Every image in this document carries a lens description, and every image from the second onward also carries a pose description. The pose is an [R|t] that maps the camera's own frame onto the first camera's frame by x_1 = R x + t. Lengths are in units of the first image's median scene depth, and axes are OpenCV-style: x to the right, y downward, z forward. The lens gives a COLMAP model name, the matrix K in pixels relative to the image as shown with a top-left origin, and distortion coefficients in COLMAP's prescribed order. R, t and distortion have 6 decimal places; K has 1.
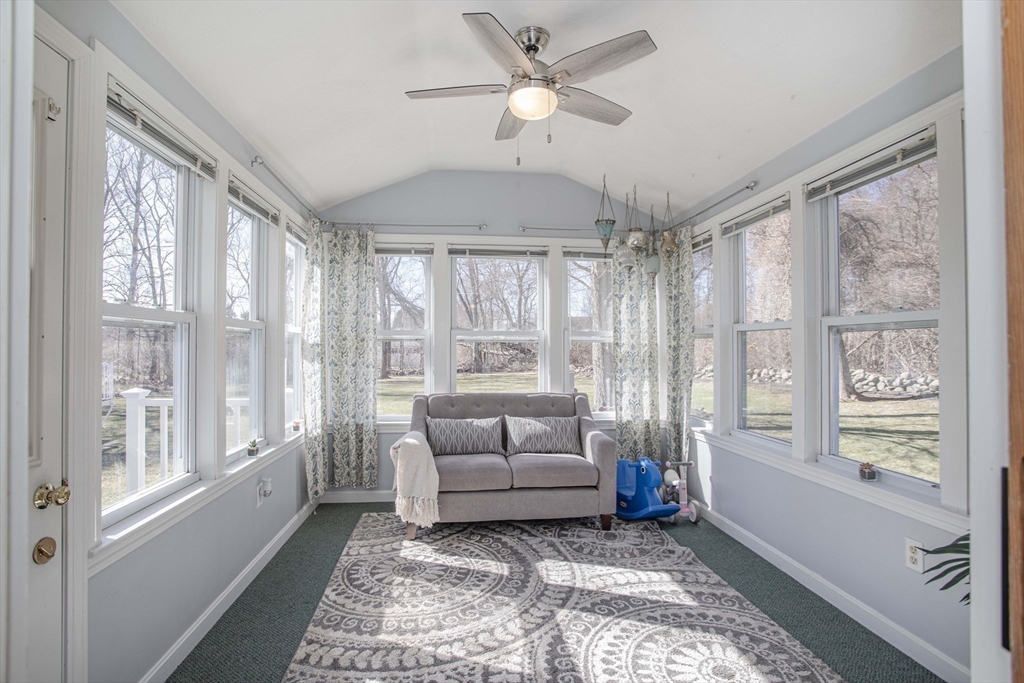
lens RADIAL K [[497.7, 0, 510.5], [0, 497.7, 340.7], [0, 0, 1]] dist [-0.072318, 0.032106]
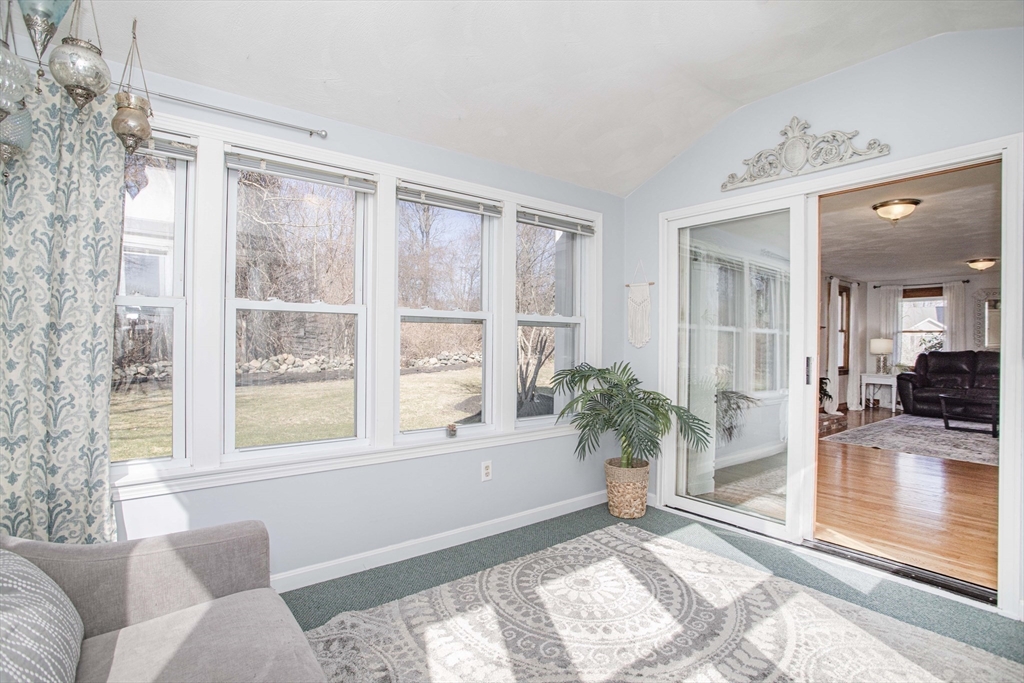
lens RADIAL K [[497.7, 0, 510.5], [0, 497.7, 340.7], [0, 0, 1]] dist [-0.072318, 0.032106]
pose [[-0.520535, -0.006690, 0.853814, -0.488007], [-0.022369, 0.999733, -0.005804, 0.030665], [-0.853547, -0.022120, -0.520546, 1.539837]]
